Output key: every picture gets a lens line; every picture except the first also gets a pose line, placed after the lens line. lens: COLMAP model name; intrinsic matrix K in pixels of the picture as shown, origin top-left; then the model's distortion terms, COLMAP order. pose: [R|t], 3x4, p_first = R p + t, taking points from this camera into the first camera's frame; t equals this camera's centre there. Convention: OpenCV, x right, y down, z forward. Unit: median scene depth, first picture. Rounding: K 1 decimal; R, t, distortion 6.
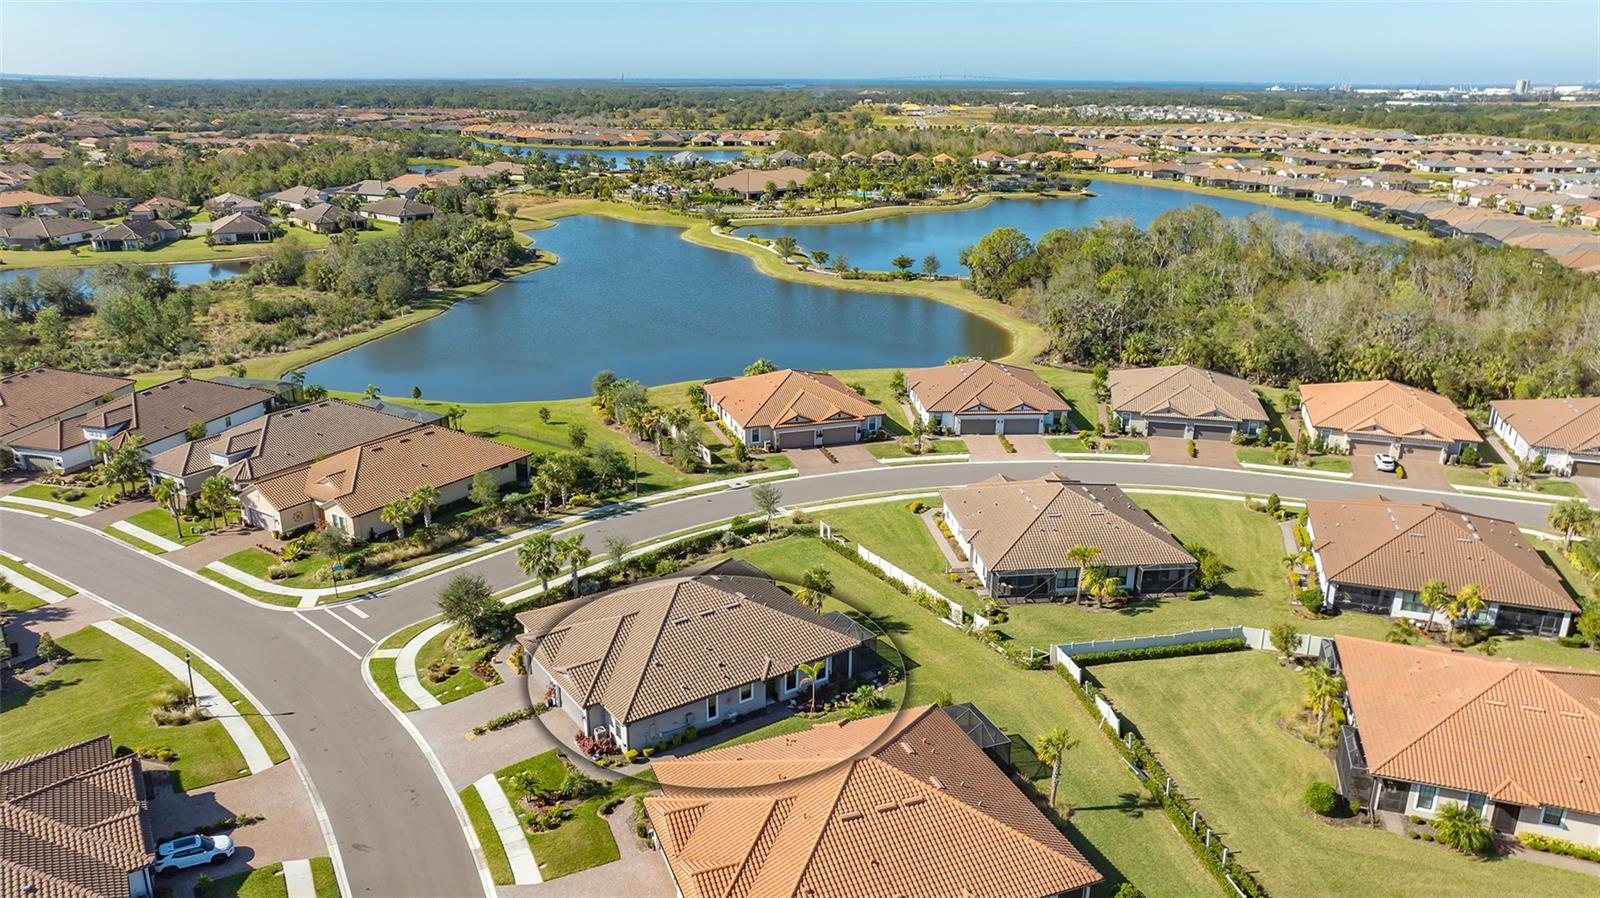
lens RADIAL K [[1133.8, 0, 795.5], [0, 1133.8, 444.9], [0, 0, 1]] dist [-0.026411, 0.016368]
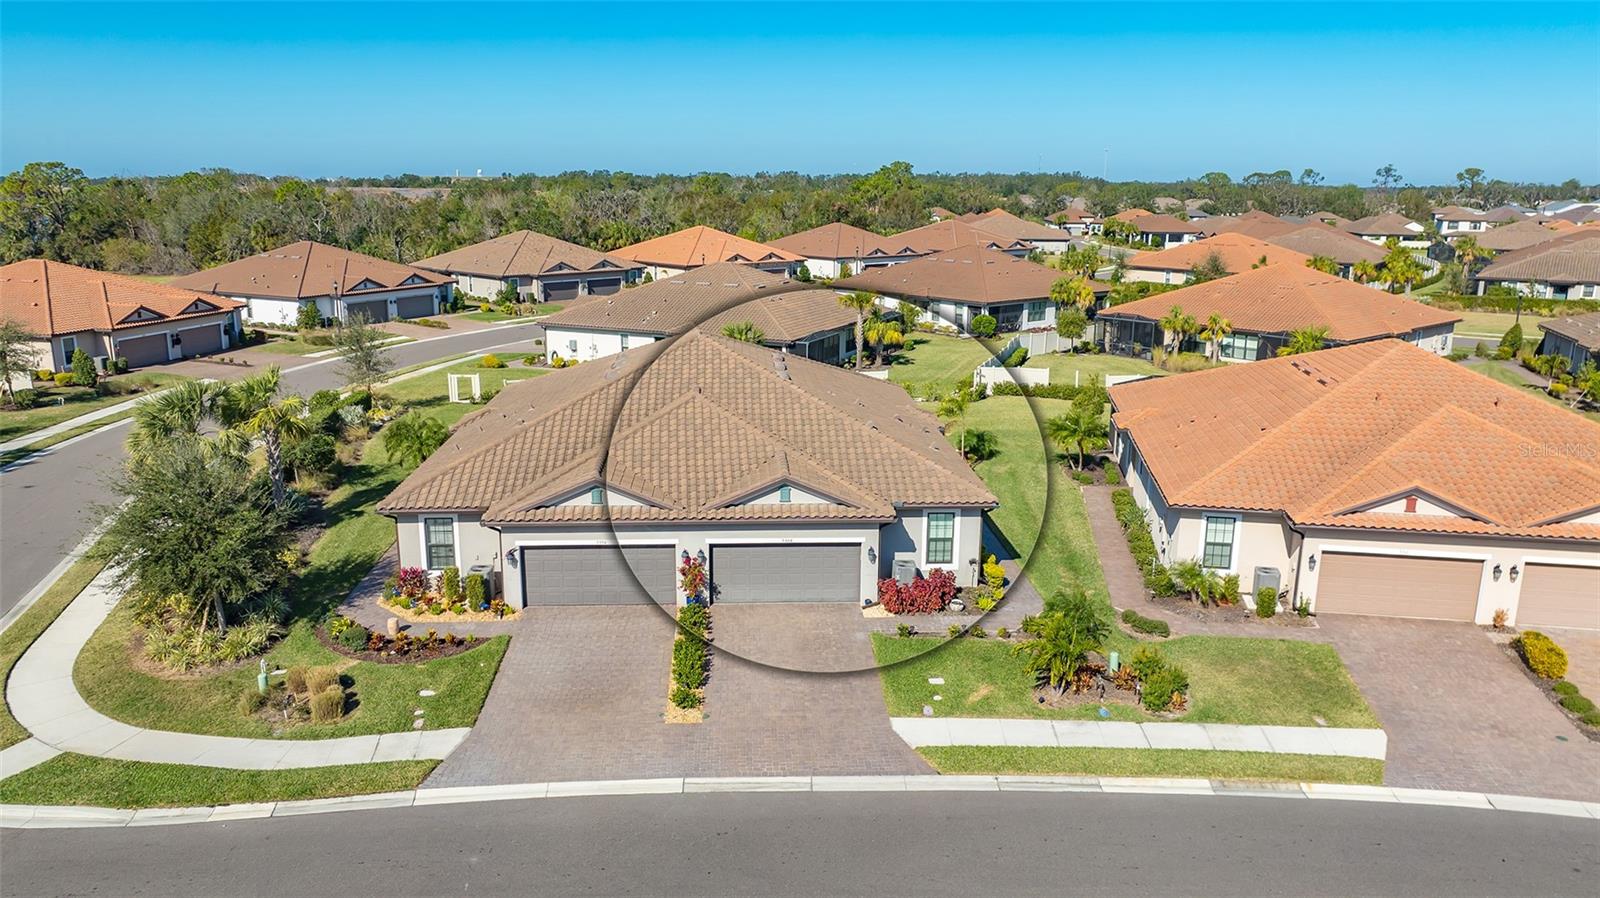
lens RADIAL K [[1133.8, 0, 802.2], [0, 1133.8, 447.9], [0, 0, 1]] dist [-0.026411, 0.016368]
pose [[0.512364, -0.199149, 0.835358, -0.422450], [0.264508, 0.962045, 0.067116, 0.124488], [-0.817018, 0.186571, 0.545593, 0.582976]]
